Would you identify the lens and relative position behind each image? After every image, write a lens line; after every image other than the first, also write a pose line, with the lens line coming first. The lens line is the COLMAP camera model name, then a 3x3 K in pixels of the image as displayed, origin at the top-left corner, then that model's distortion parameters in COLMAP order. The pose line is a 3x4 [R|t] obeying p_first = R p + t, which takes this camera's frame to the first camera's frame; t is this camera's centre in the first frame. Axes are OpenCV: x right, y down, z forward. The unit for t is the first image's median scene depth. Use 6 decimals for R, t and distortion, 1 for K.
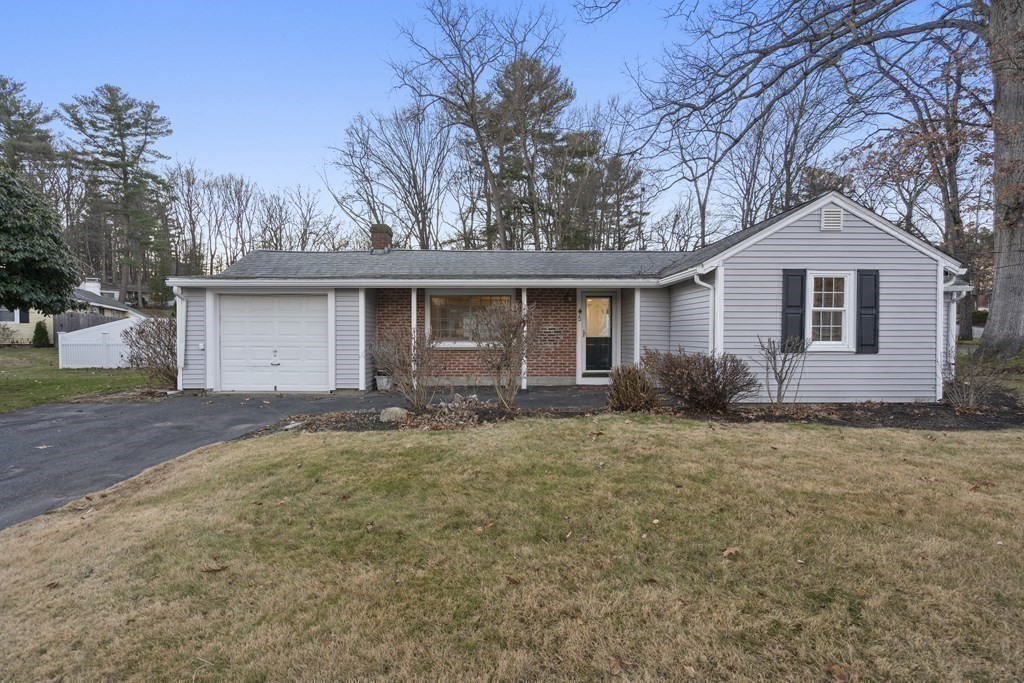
lens RADIAL K [[468.9, 0, 512.4], [0, 468.9, 349.1], [0, 0, 1]] dist [-0.004791, 0.000044]
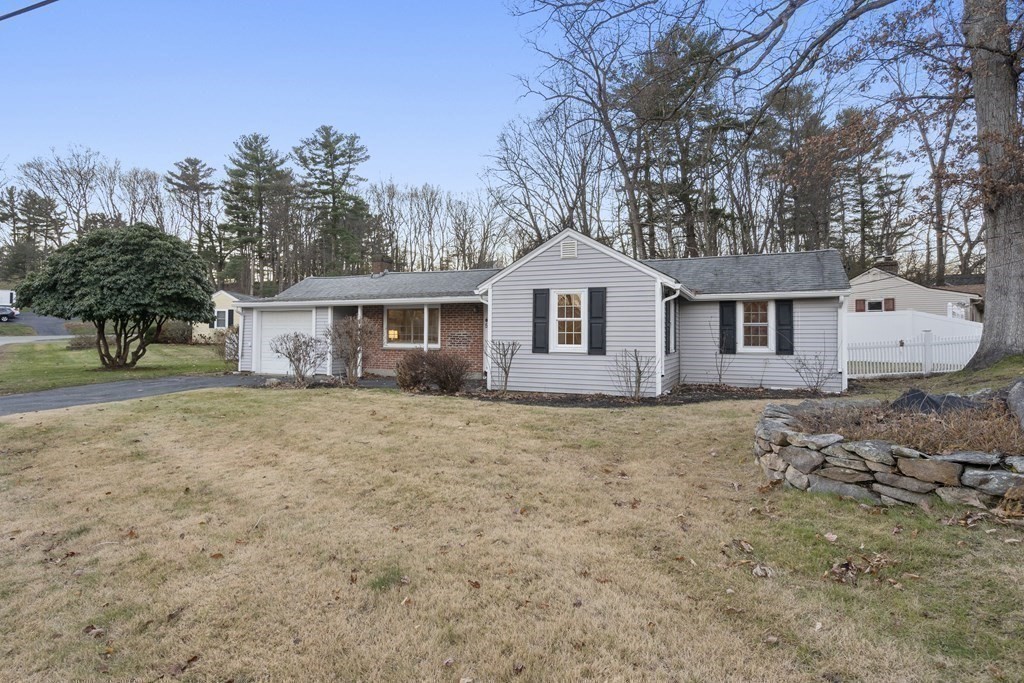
lens RADIAL K [[552.8, 0, 511.6], [0, 552.8, 333.4], [0, 0, 1]] dist [-0.003487, -0.000166]
pose [[0.910727, 0.002900, -0.413000, 0.147275], [-0.020070, 0.999105, -0.037243, 0.001504], [0.412522, 0.042207, 0.909969, -0.054553]]
